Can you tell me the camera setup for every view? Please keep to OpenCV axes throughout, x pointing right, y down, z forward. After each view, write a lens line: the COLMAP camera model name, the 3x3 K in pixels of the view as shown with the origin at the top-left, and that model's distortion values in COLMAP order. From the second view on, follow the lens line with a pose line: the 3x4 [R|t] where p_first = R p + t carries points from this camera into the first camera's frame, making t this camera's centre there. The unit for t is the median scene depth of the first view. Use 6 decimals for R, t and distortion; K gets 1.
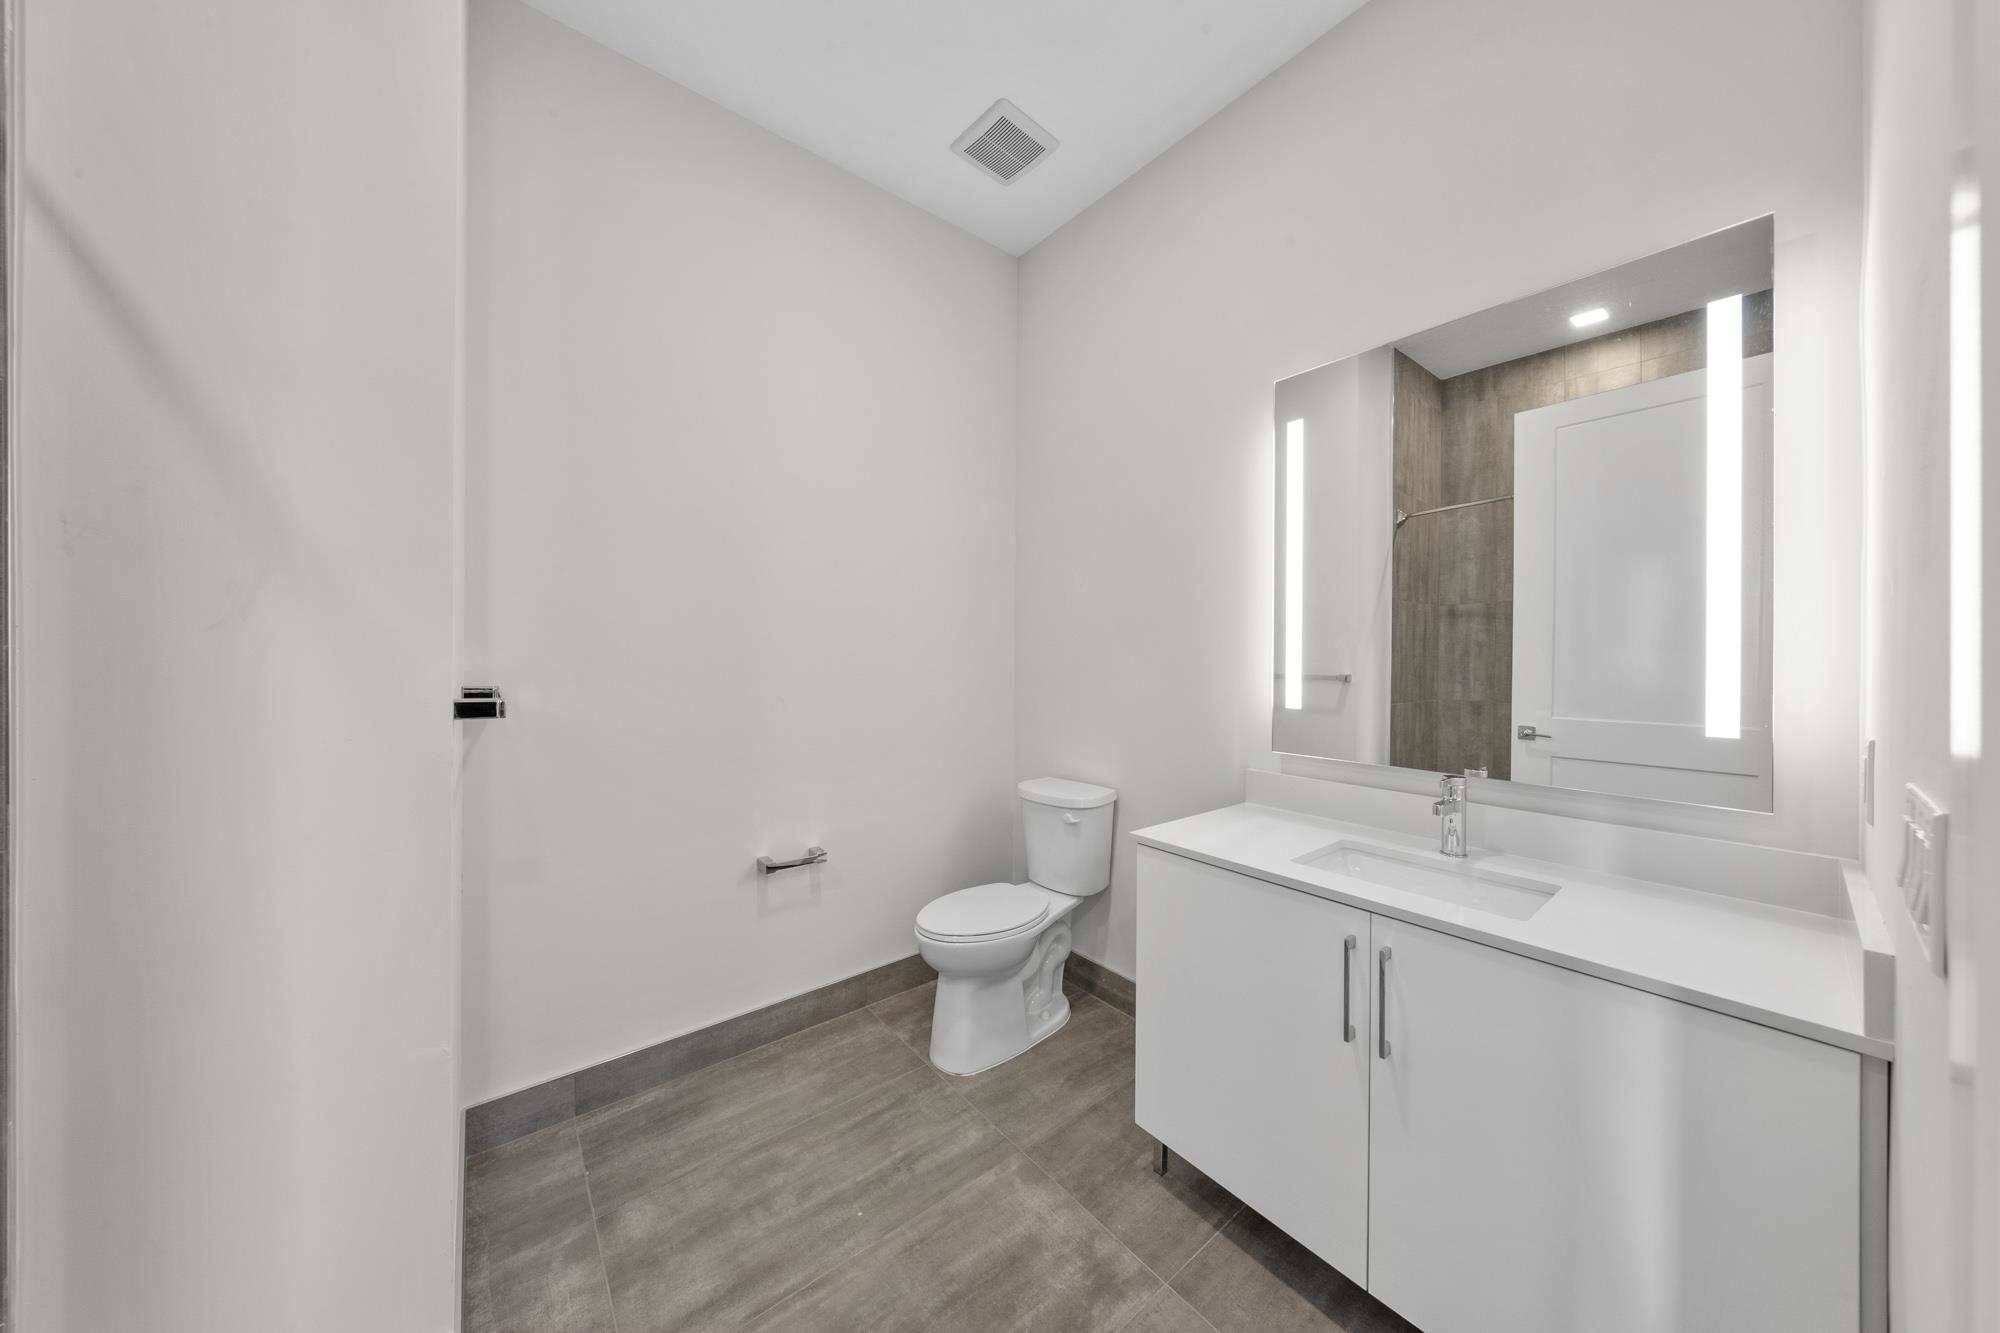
lens RADIAL K [[635.9, 0, 991.9], [0, 635.9, 658.6], [0, 0, 1]] dist [0.005809, -0.001205]
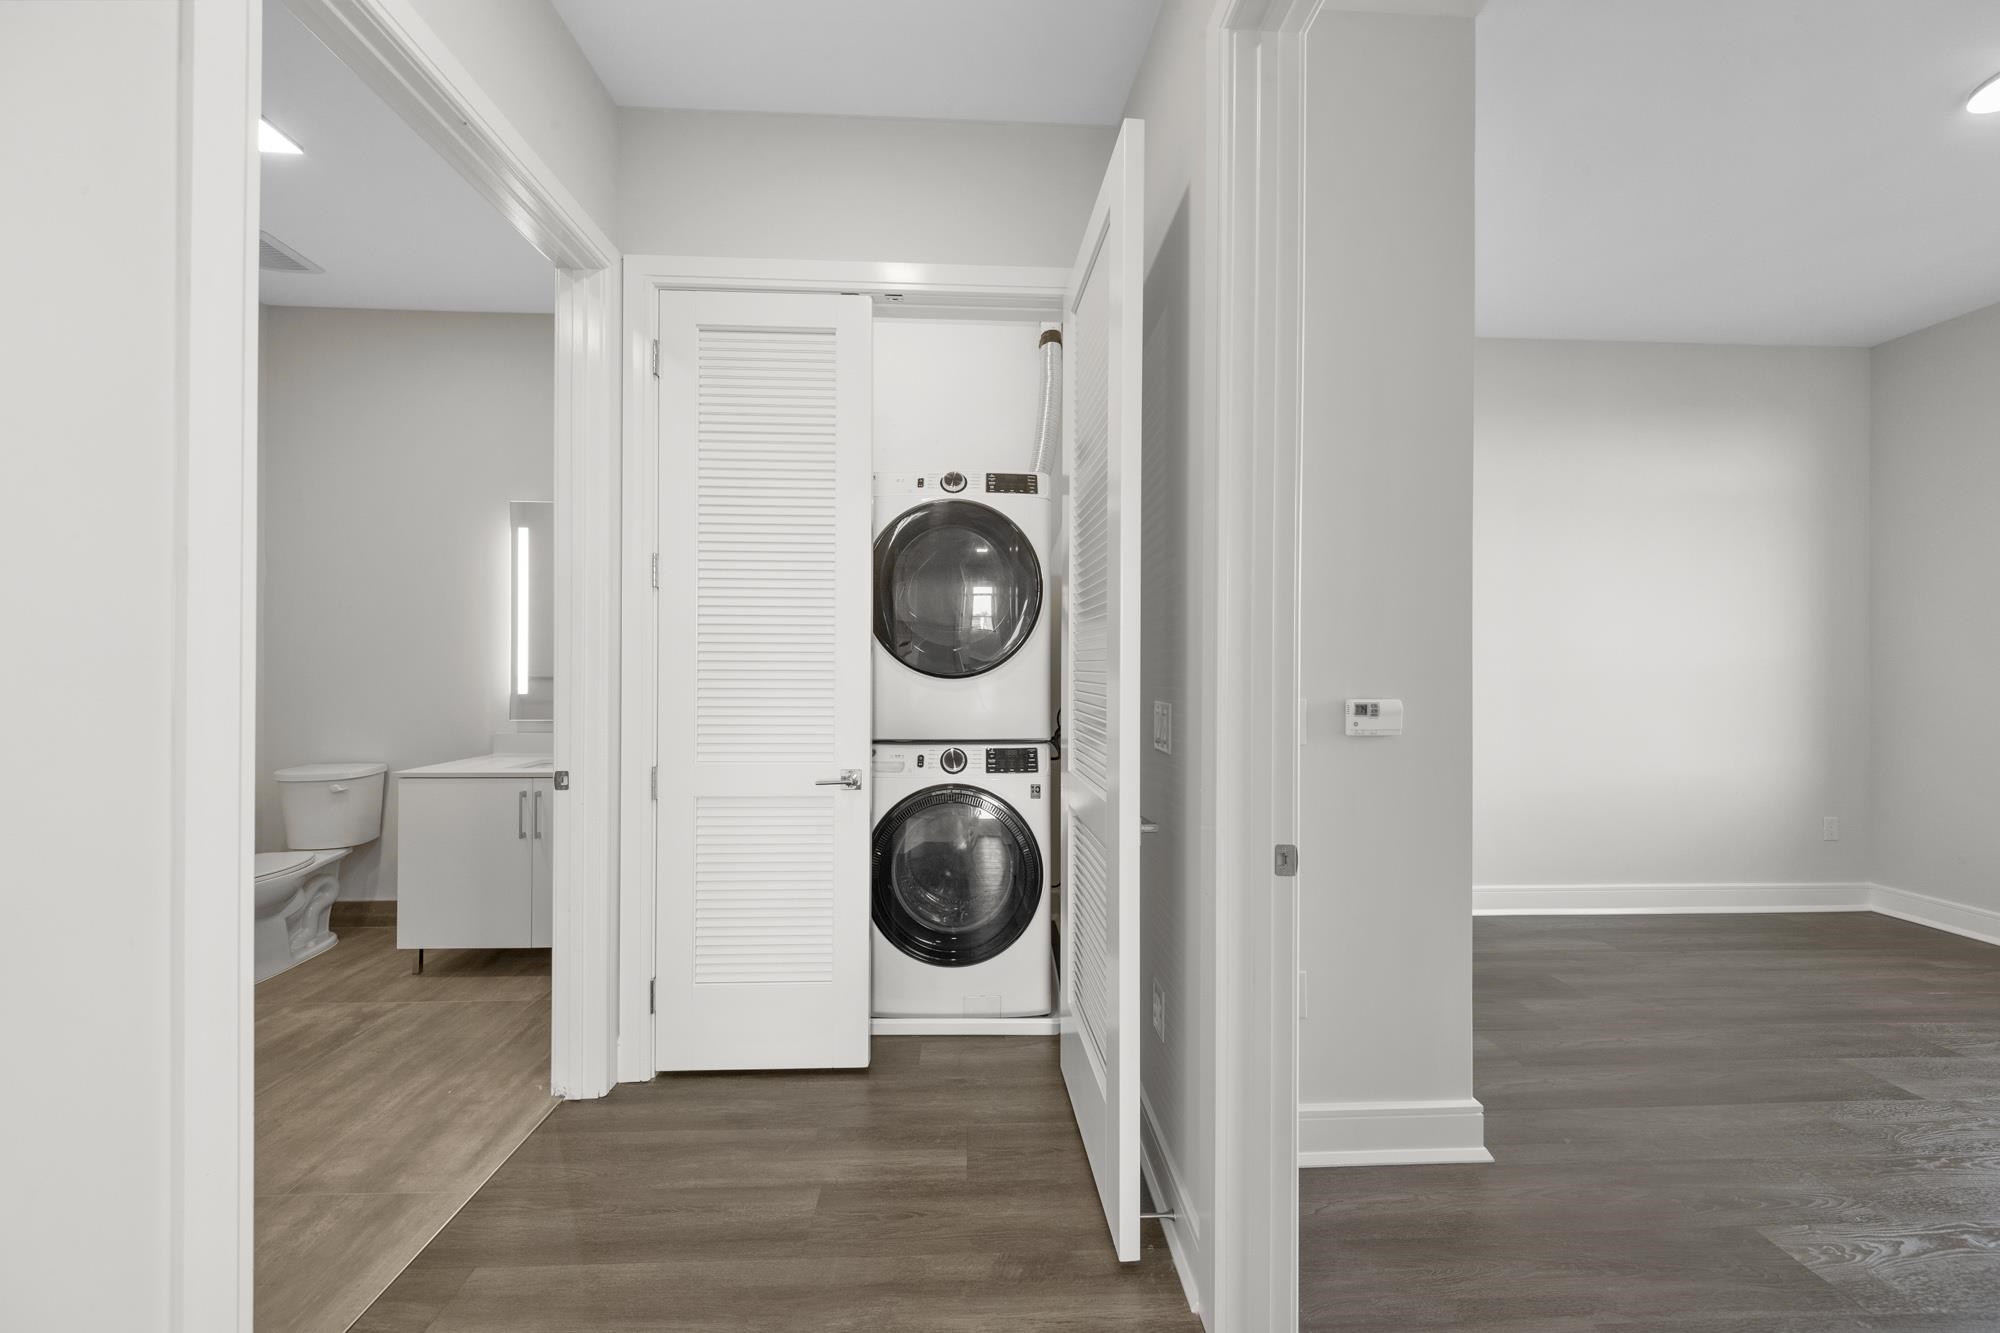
lens RADIAL K [[635.9, 0, 994.3], [0, 635.9, 670.7], [0, 0, 1]] dist [0.005809, -0.001205]
pose [[0.595423, -0.003707, 0.803404, -0.127497], [0.000716, 0.999991, 0.004084, 0.005759], [-0.803412, -0.001857, 0.595420, -0.862494]]
